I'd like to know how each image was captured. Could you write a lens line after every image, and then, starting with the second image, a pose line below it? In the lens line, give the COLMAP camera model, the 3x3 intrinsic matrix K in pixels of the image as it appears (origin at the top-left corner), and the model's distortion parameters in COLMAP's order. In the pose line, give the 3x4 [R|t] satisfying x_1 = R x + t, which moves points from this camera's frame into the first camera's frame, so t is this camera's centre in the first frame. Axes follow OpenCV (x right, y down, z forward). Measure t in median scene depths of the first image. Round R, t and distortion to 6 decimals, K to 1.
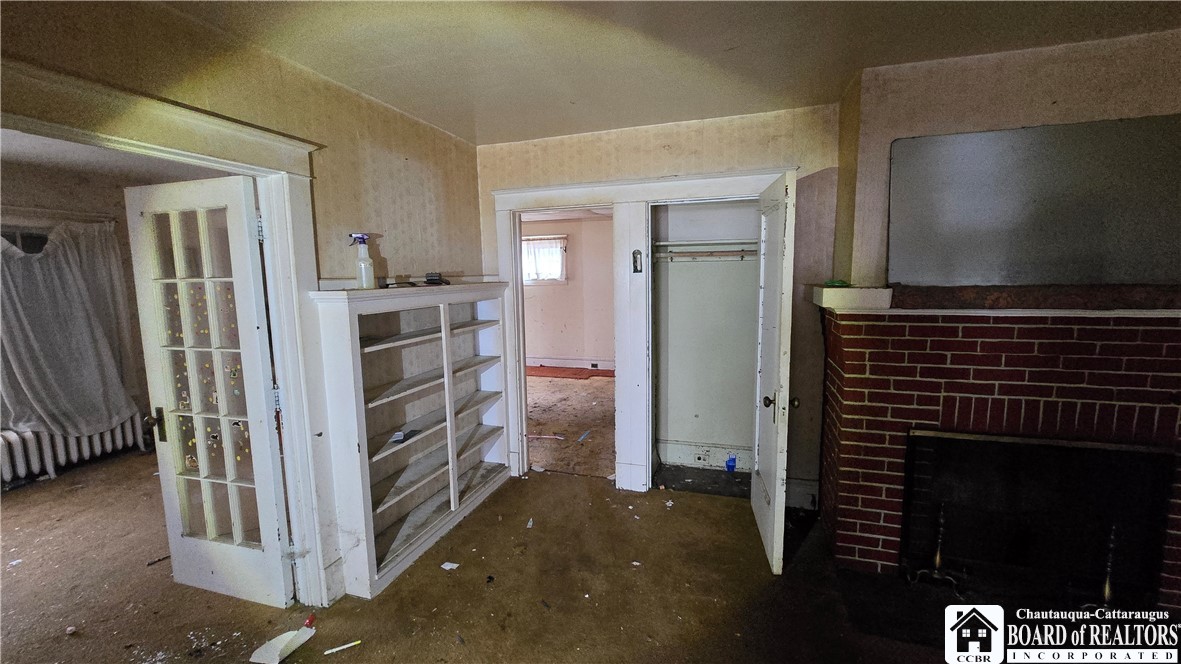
lens RADIAL K [[474.6, 0, 587.6], [0, 474.6, 332.6], [0, 0, 1]] dist [-0.000317, 0.000181]
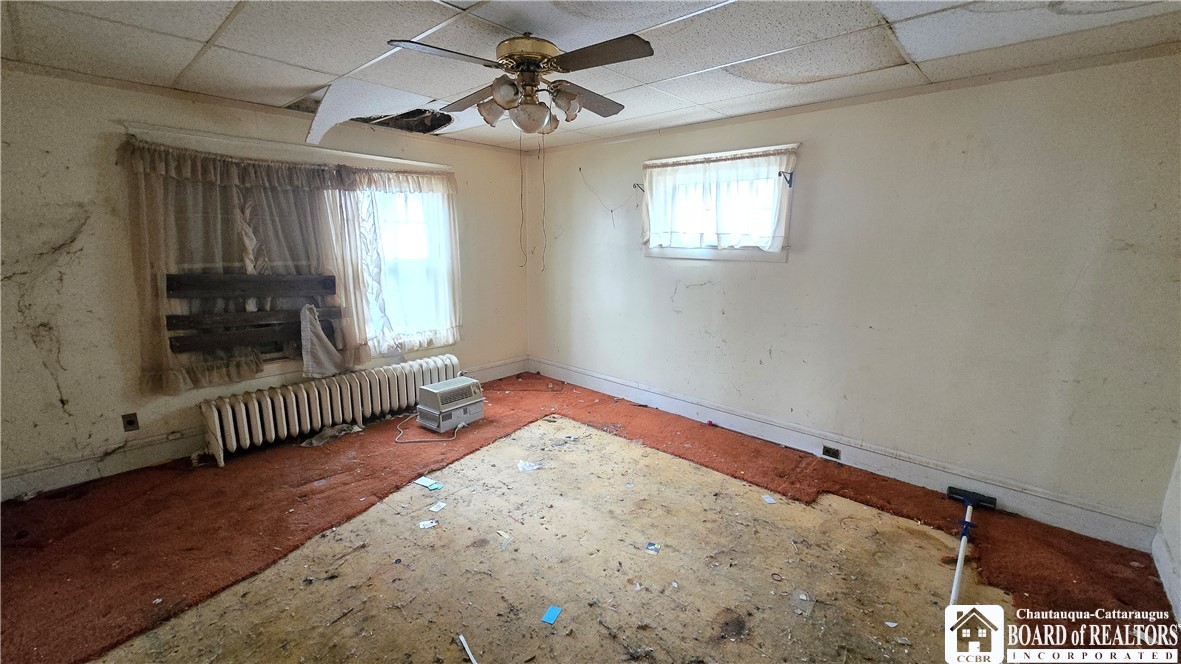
lens RADIAL K [[474.6, 0, 591.5], [0, 474.6, 334.4], [0, 0, 1]] dist [-0.000317, 0.000181]
pose [[0.910905, 0.106129, -0.398735, -0.029467], [-0.073796, 0.992678, 0.095630, -0.077081], [0.405964, -0.057685, 0.912067, 0.642738]]
